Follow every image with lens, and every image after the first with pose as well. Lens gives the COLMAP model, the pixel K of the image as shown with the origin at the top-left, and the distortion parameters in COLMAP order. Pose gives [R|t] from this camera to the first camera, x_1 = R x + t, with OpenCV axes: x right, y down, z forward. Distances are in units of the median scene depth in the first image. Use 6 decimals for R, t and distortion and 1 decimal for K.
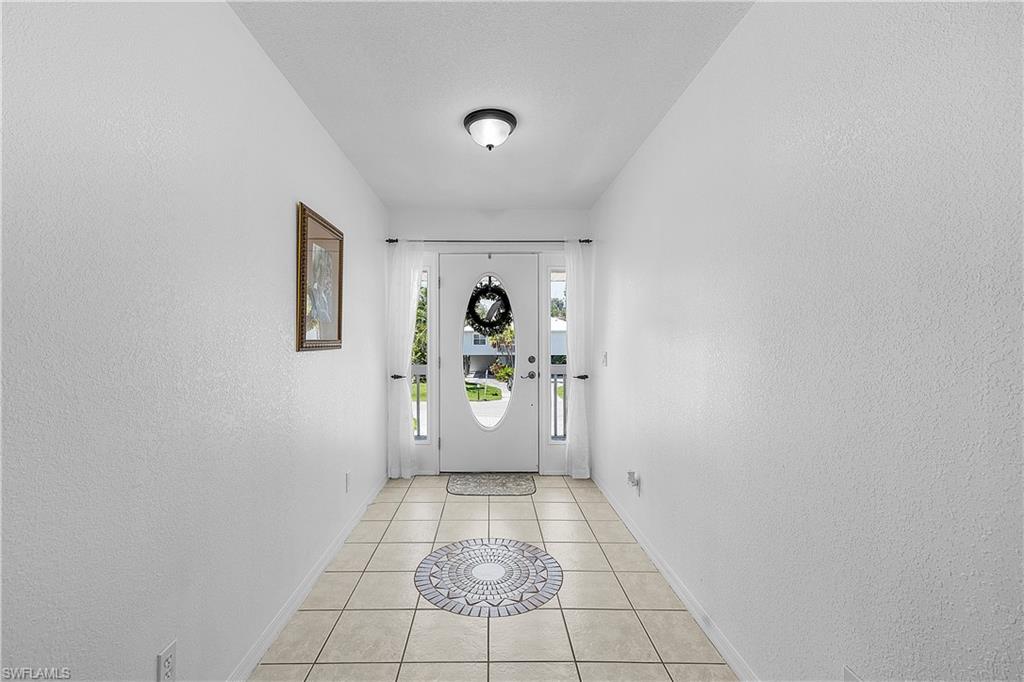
lens RADIAL K [[435.7, 0, 508.3], [0, 435.7, 334.0], [0, 0, 1]] dist [-0.001141, -0.000294]
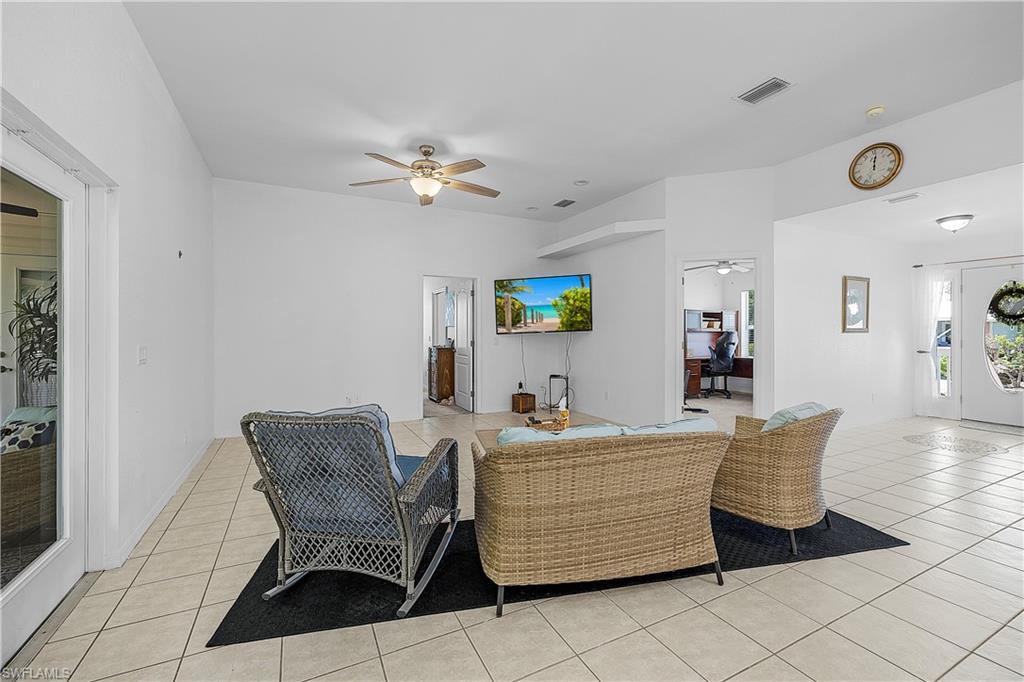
lens RADIAL K [[431.0, 0, 509.4], [0, 431.0, 335.1], [0, 0, 1]] dist [0.003238, 0.000584]
pose [[0.449044, 0.007138, -0.893481, 0.804186], [0.015257, 0.999761, 0.015655, -0.020915], [0.893379, -0.020661, 0.448828, -1.680131]]
